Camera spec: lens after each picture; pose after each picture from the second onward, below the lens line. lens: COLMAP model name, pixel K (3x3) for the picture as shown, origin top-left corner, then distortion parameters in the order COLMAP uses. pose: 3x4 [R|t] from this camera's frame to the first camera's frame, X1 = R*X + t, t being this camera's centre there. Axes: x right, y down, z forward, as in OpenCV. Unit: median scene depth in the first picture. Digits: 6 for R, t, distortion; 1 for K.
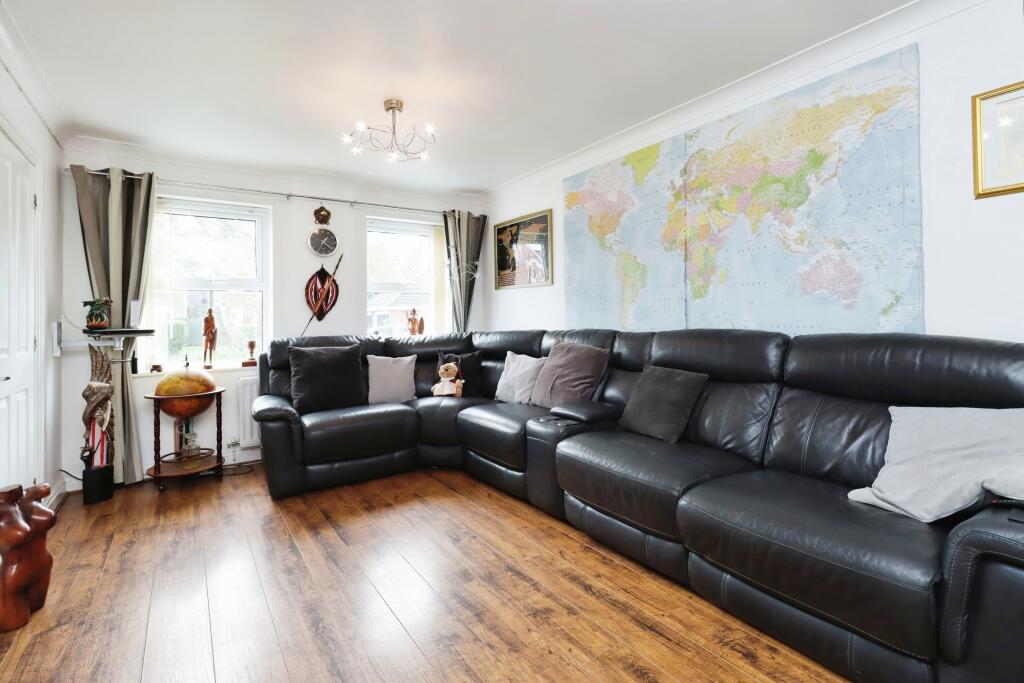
lens RADIAL K [[465.8, 0, 532.4], [0, 465.8, 309.7], [0, 0, 1]] dist [-0.001185, -0.000255]
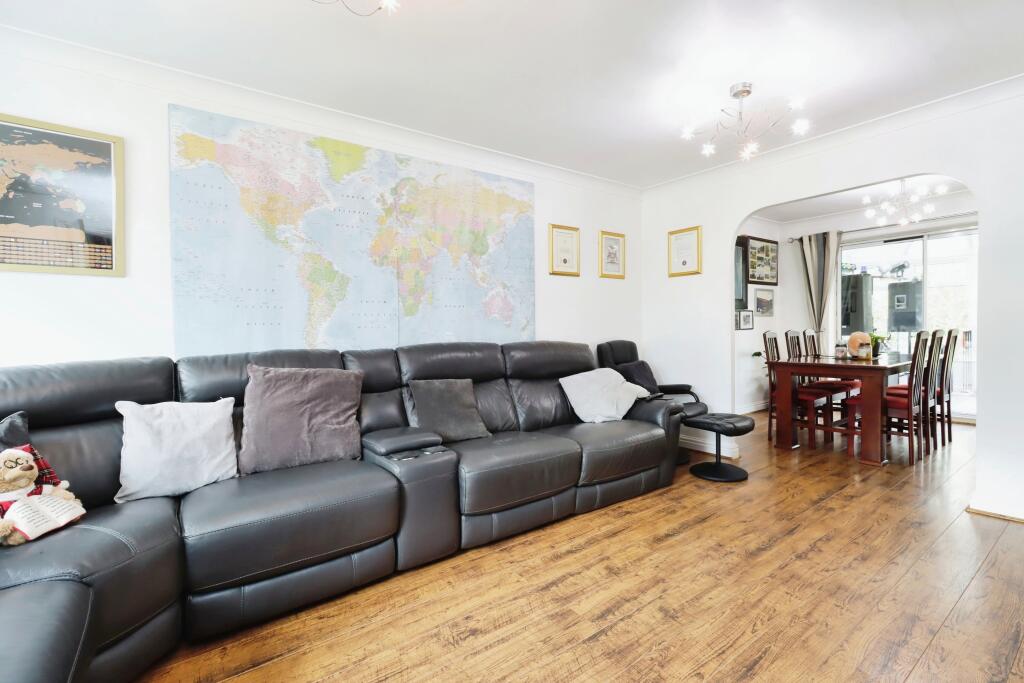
lens RADIAL K [[463.2, 0, 512.0], [0, 463.2, 341.5], [0, 0, 1]] dist [0.001424, -0.000009]
pose [[0.008609, -0.010701, 0.999906, -0.836785], [-0.002900, 0.999938, 0.010726, 0.027260], [-0.999959, -0.002992, 0.008577, 0.882335]]
